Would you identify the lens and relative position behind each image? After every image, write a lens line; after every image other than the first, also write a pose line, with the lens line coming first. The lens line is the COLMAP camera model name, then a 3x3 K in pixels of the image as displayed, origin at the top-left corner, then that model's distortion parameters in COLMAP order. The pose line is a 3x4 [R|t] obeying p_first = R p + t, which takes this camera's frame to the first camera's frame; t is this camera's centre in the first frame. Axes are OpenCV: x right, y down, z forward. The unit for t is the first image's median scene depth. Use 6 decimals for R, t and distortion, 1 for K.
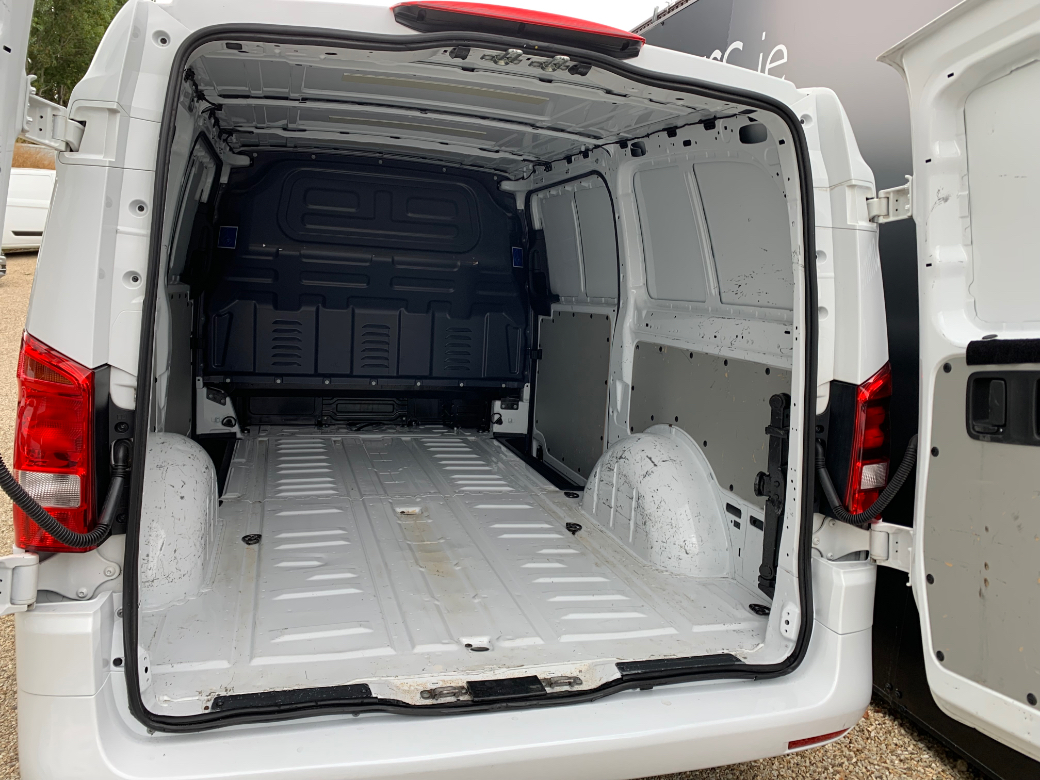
lens RADIAL K [[814.6, 0, 514.9], [0, 814.6, 391.0], [0, 0, 1]] dist [0.028790, -0.007282]
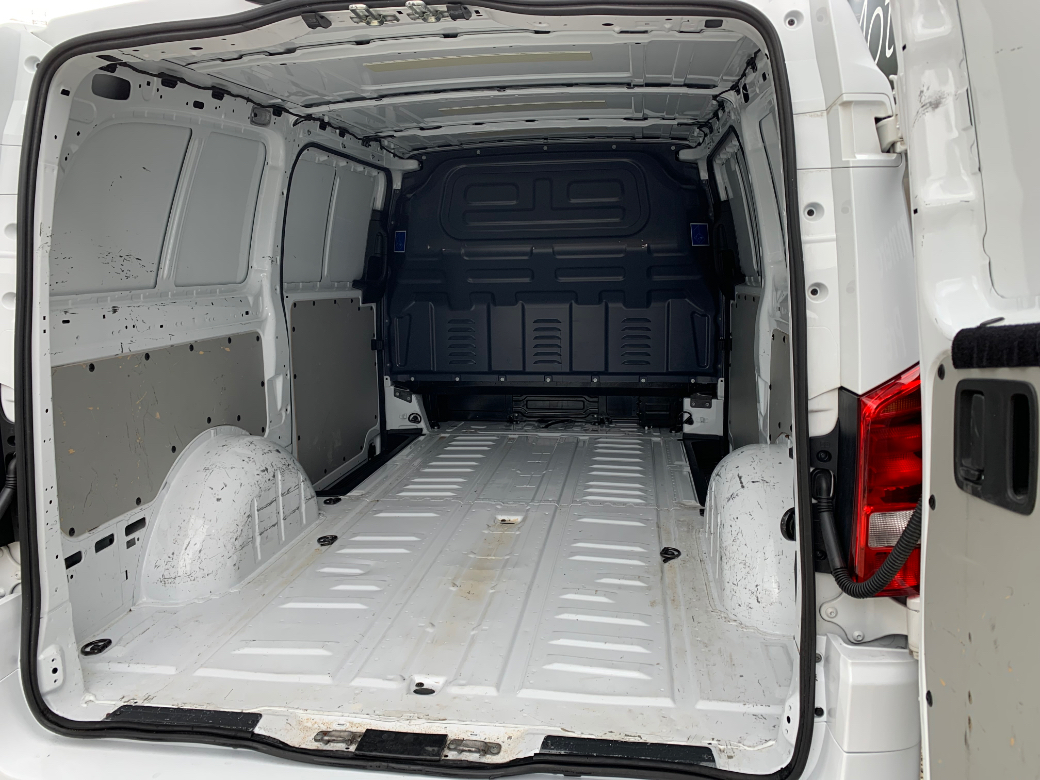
lens RADIAL K [[814.6, 0, 514.9], [0, 814.6, 391.0], [0, 0, 1]] dist [0.028790, -0.007282]
pose [[0.902179, -0.003043, -0.431352, 0.264574], [0.010114, 0.999849, 0.014101, -0.013500], [0.431244, -0.017084, 0.902074, 0.150923]]
